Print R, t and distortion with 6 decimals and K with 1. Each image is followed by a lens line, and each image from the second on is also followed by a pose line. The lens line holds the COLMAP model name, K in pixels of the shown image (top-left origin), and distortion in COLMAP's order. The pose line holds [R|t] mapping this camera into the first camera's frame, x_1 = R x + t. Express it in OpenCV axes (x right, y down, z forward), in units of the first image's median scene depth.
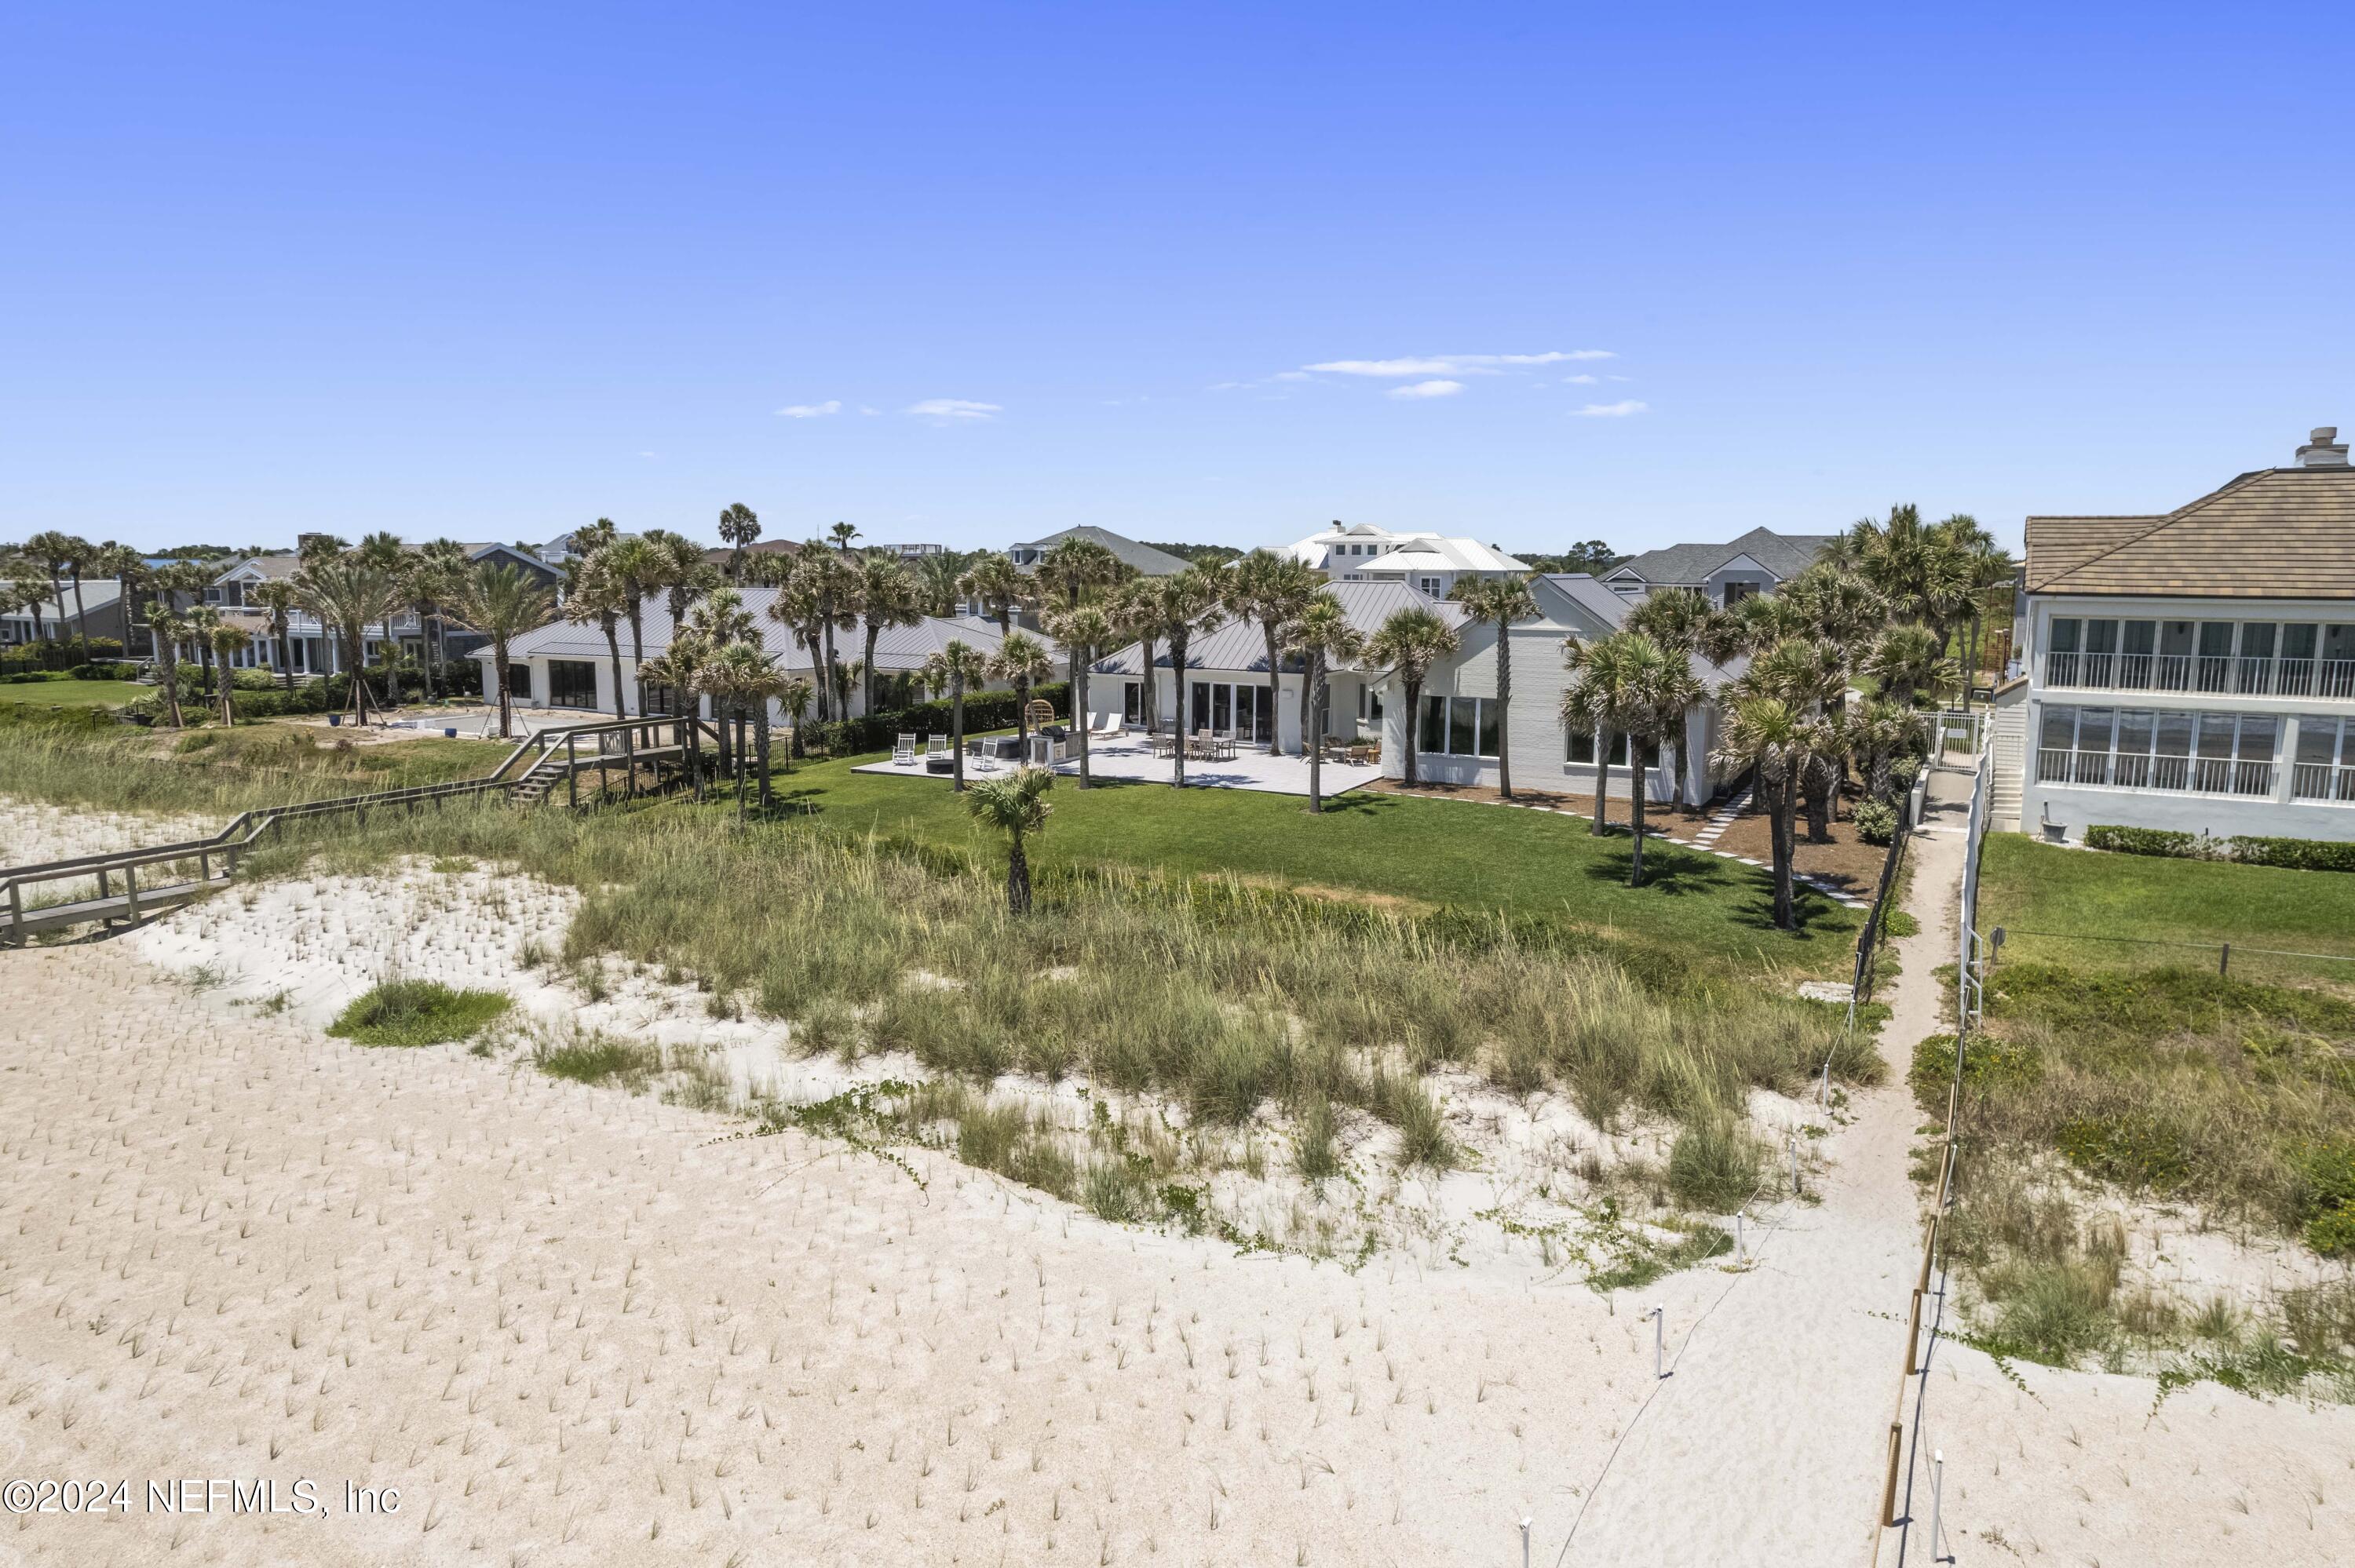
lens RADIAL K [[1486.0, 0, 1177.5], [0, 1486.0, 784.0], [0, 0, 1]] dist [-0.031817, 0.001477]
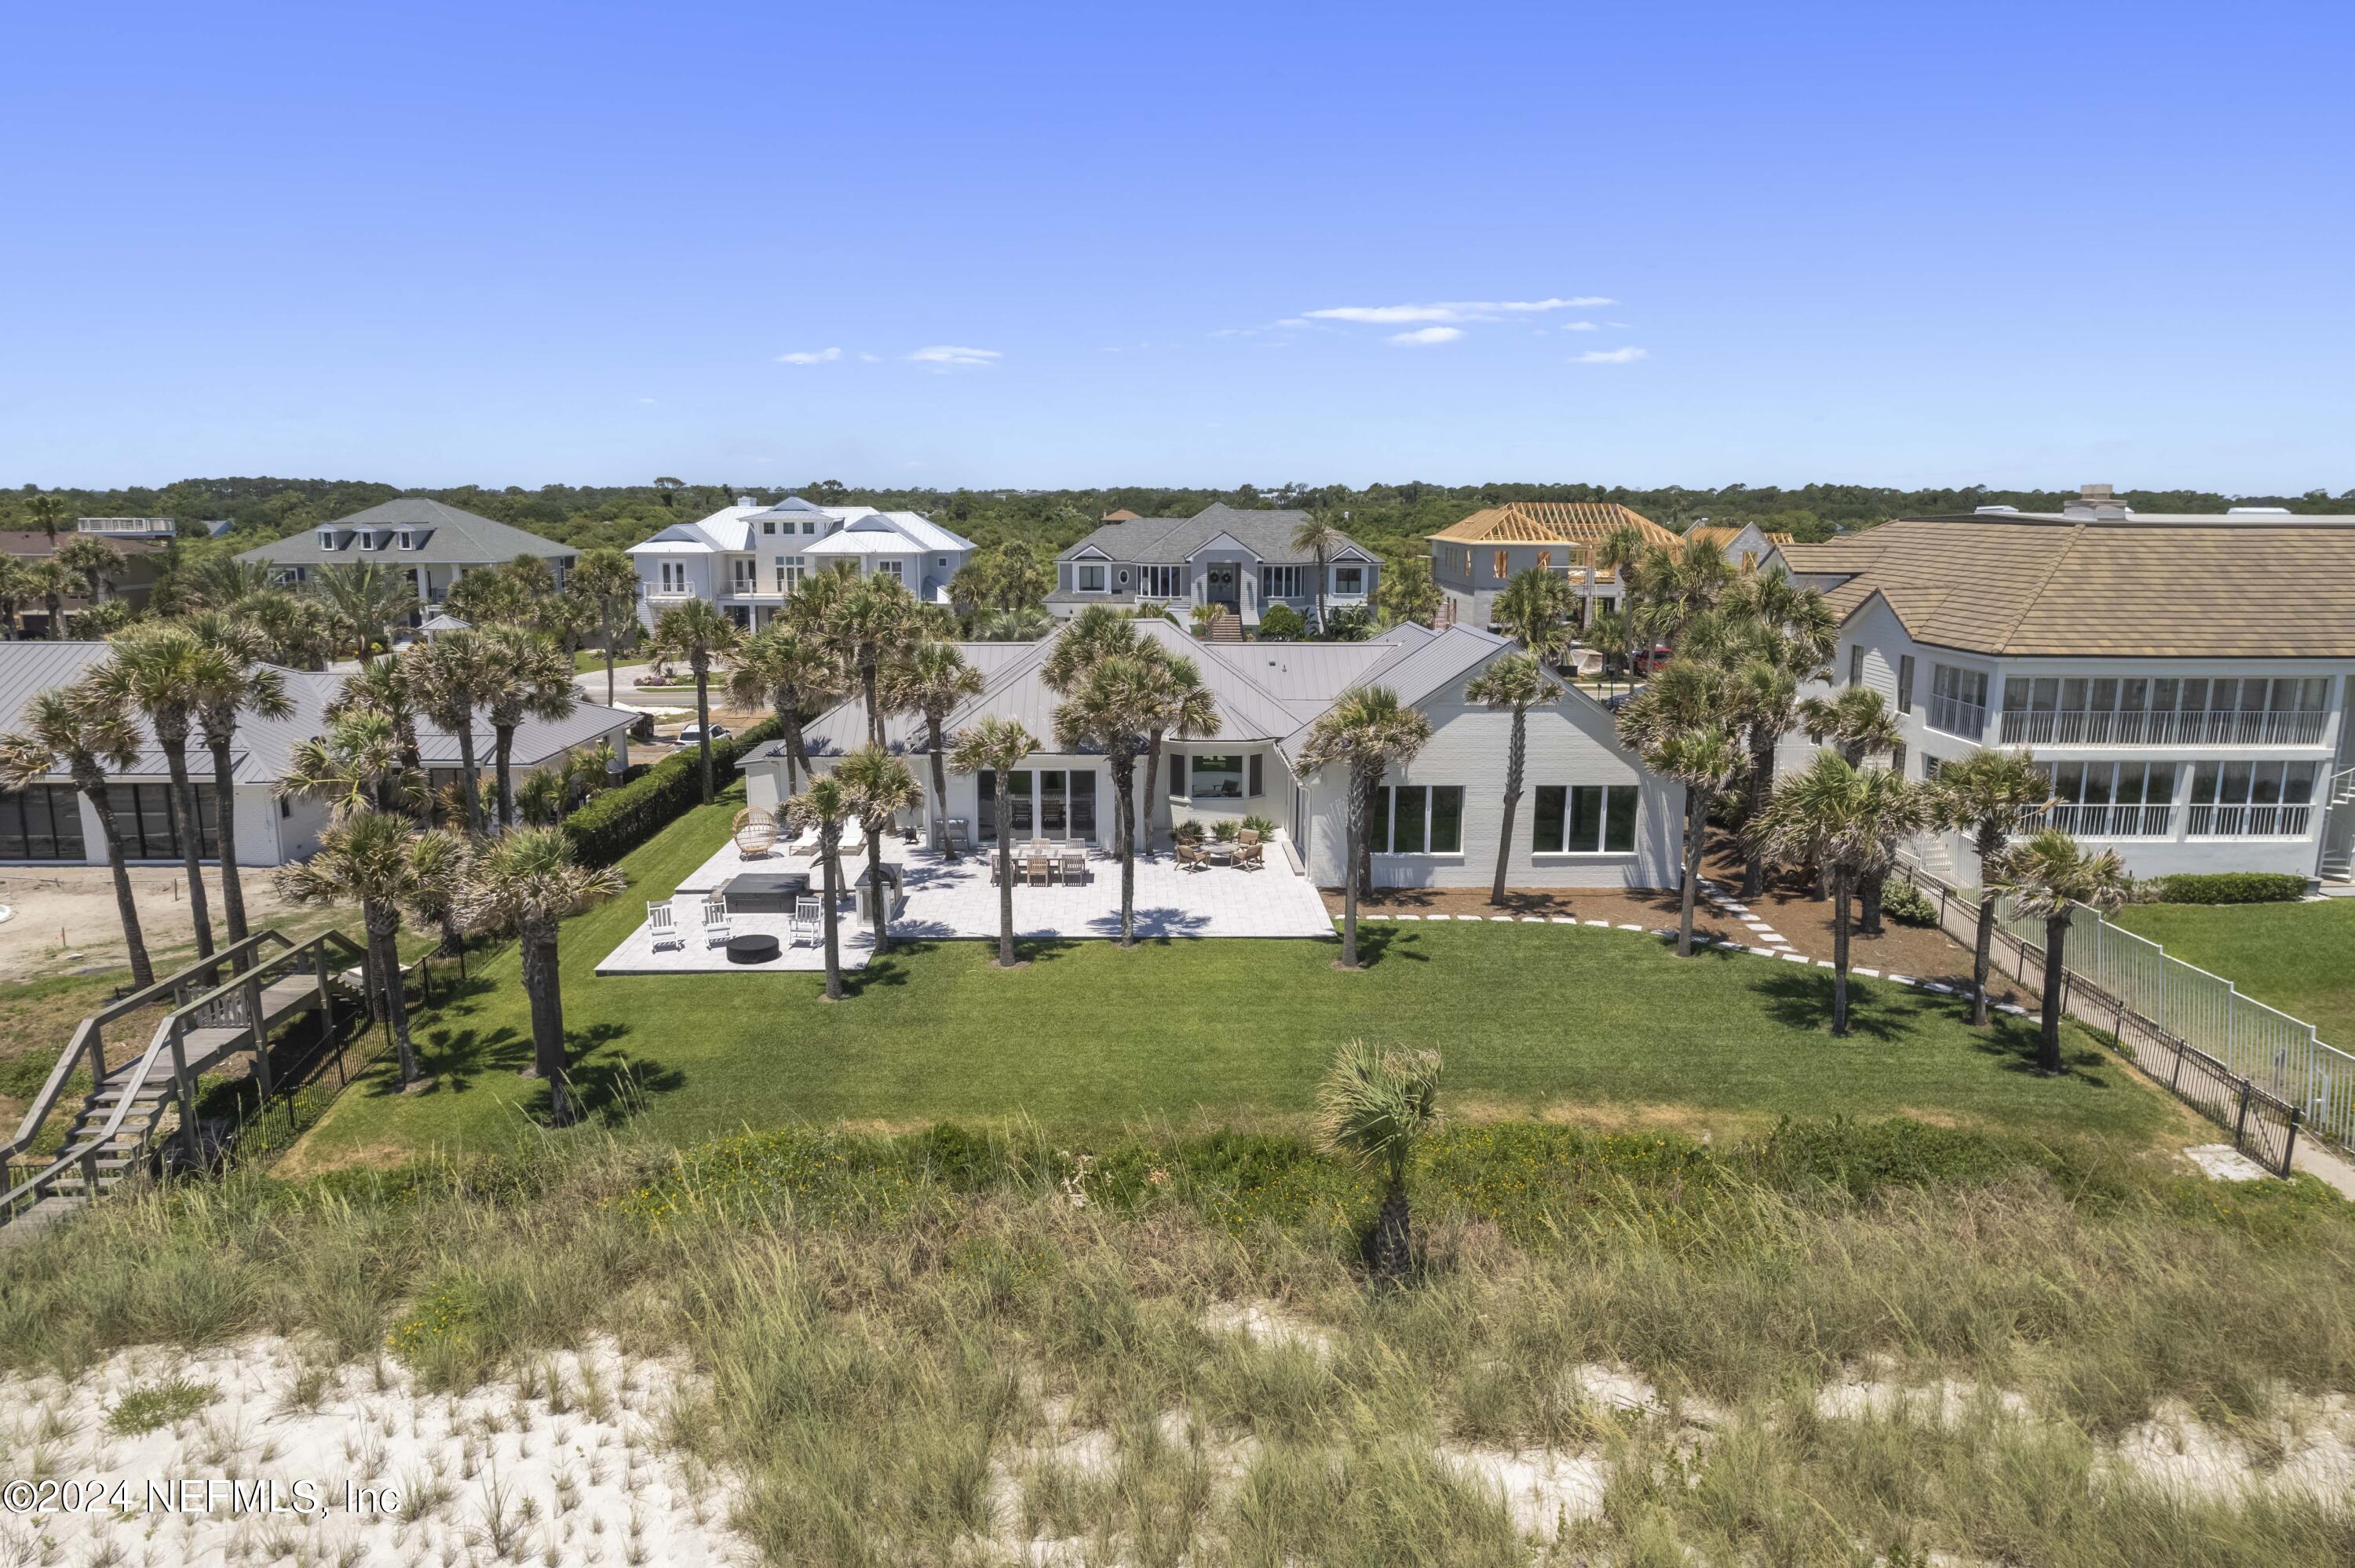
lens RADIAL K [[1486.0, 0, 1177.5], [0, 1486.0, 784.0], [0, 0, 1]] dist [-0.031817, 0.001477]
pose [[0.859651, -0.097554, 0.501481, -0.440556], [0.074580, 0.995047, 0.065721, -0.159681], [-0.505408, -0.019097, 0.862669, 0.435915]]
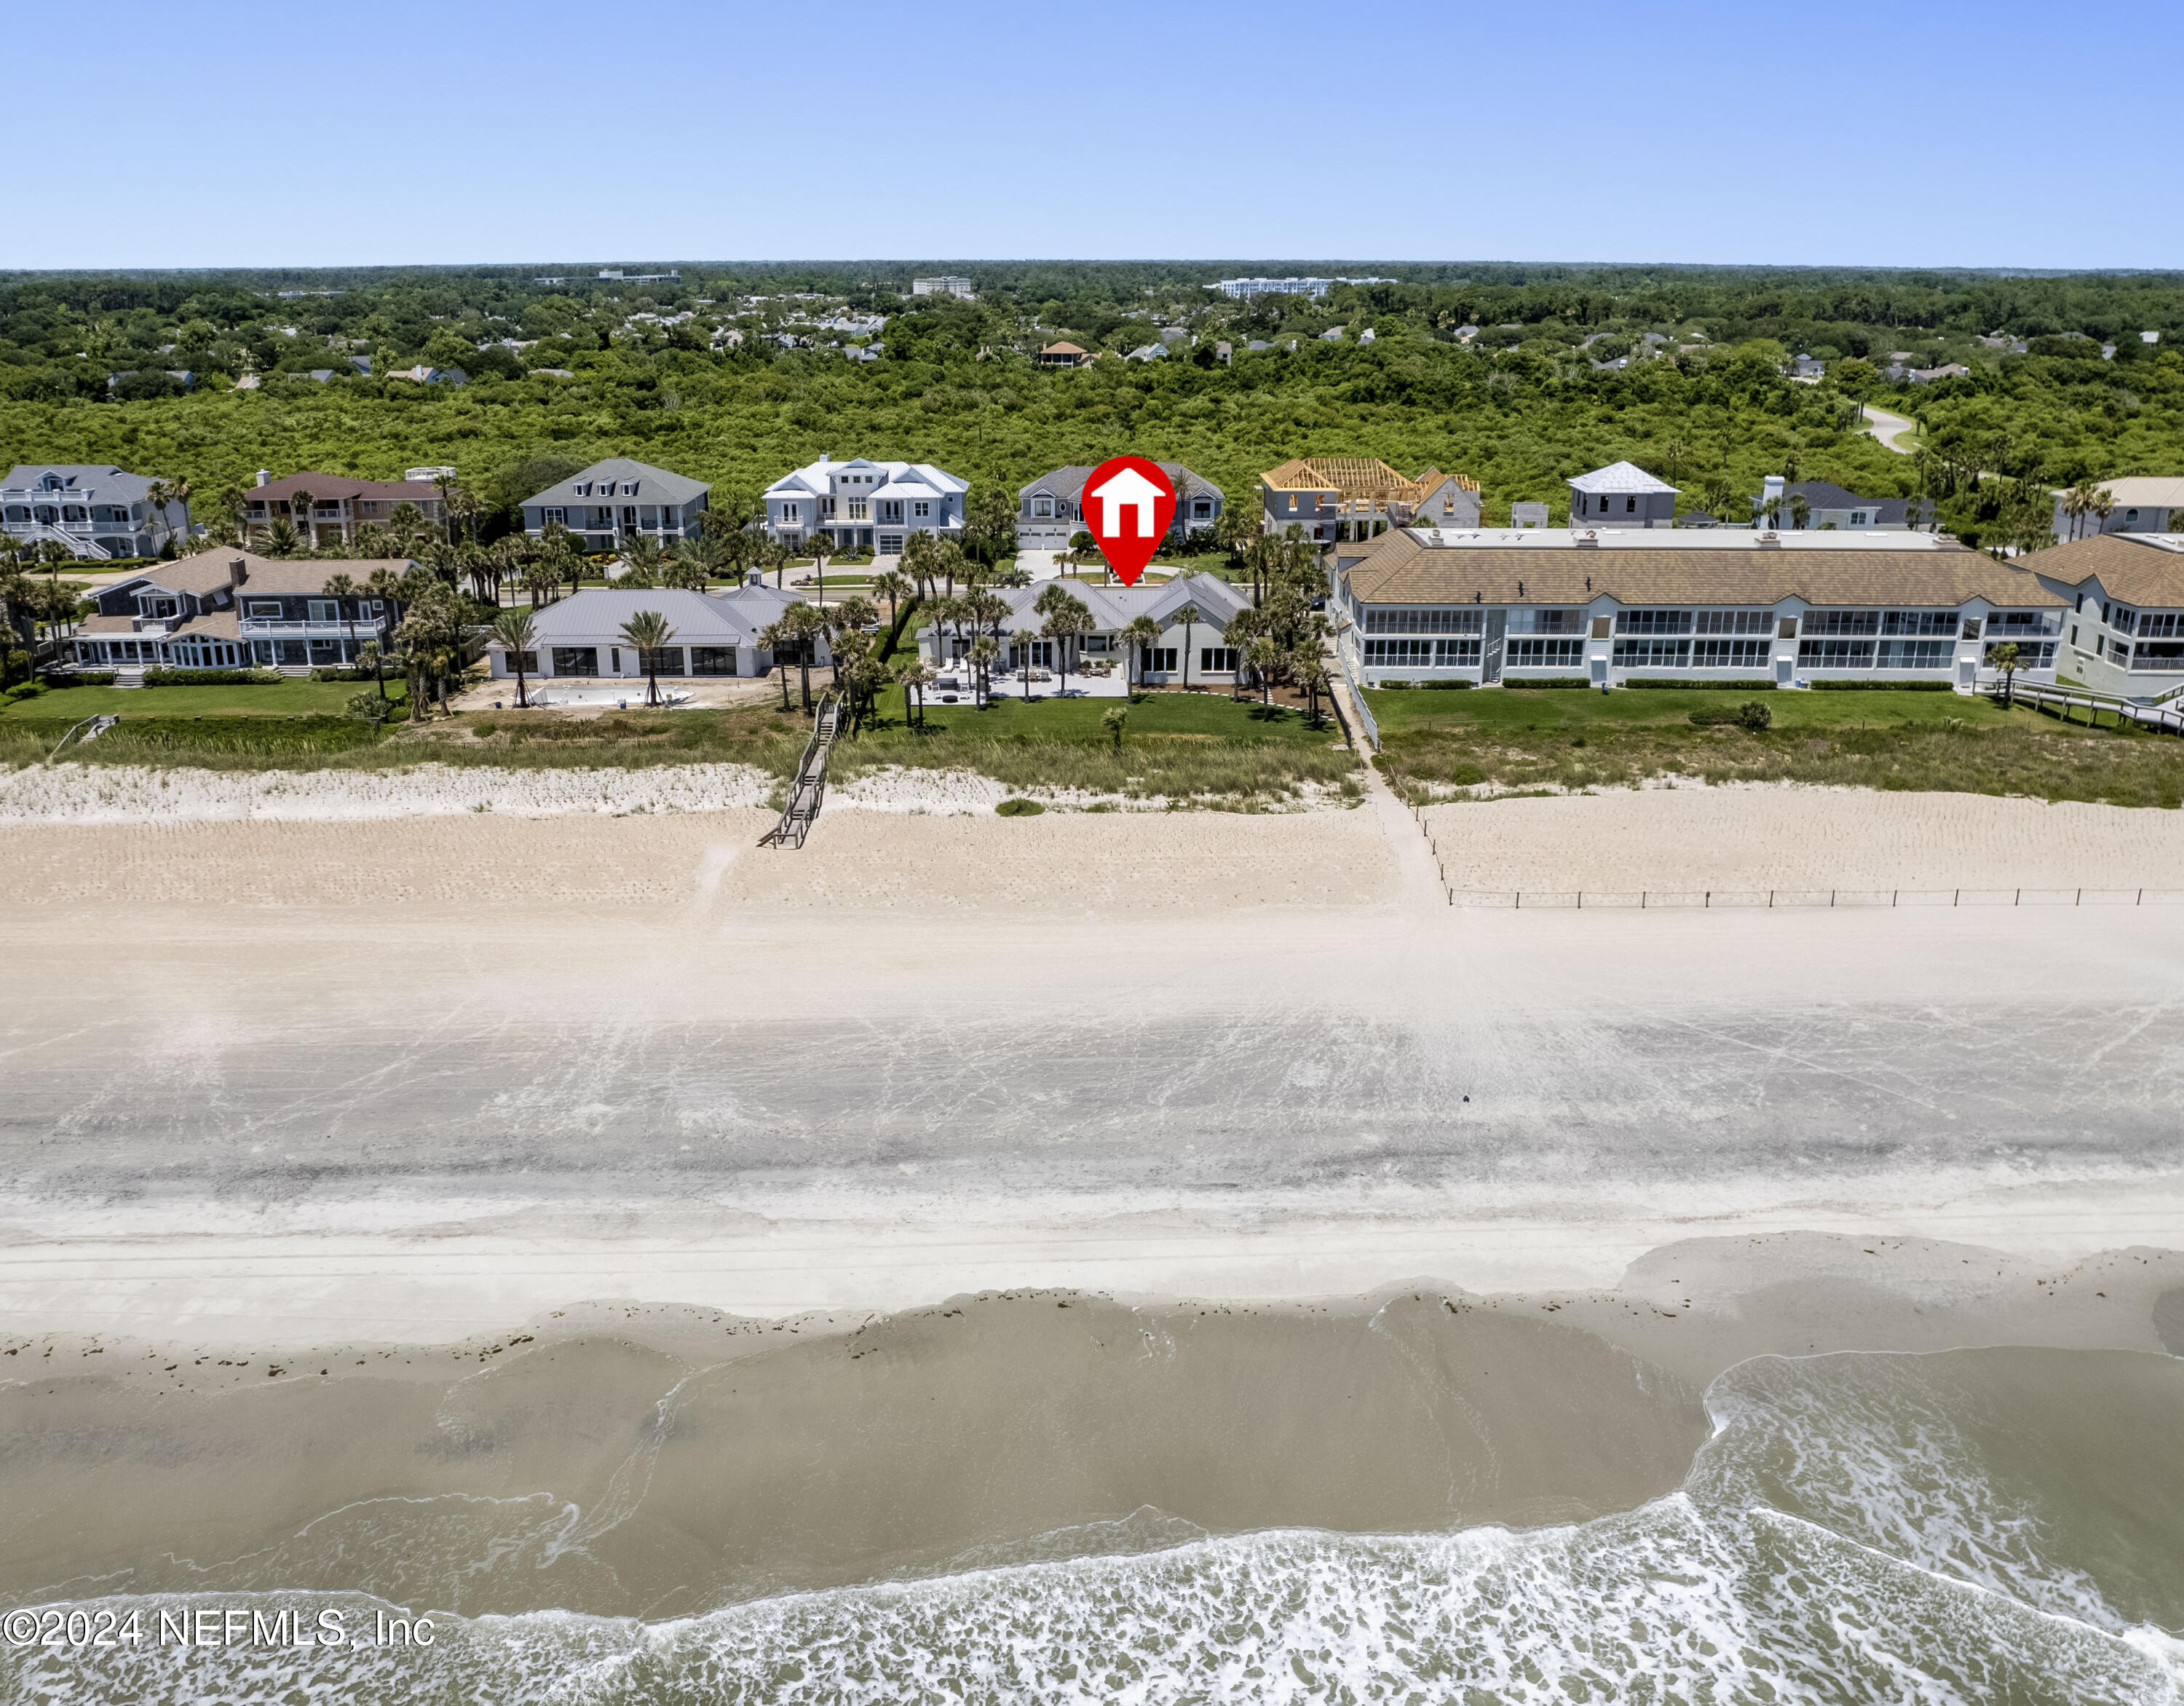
lens RADIAL K [[1841.0, 0, 1092.0], [0, 1841.0, 853.0], [0, 0, 1]] dist [-0.057688, -0.000721]
pose [[0.870308, -0.158971, 0.466147, -1.773136], [0.076050, 0.978500, 0.191711, -0.409800], [-0.486601, -0.131397, 0.863686, -2.086780]]
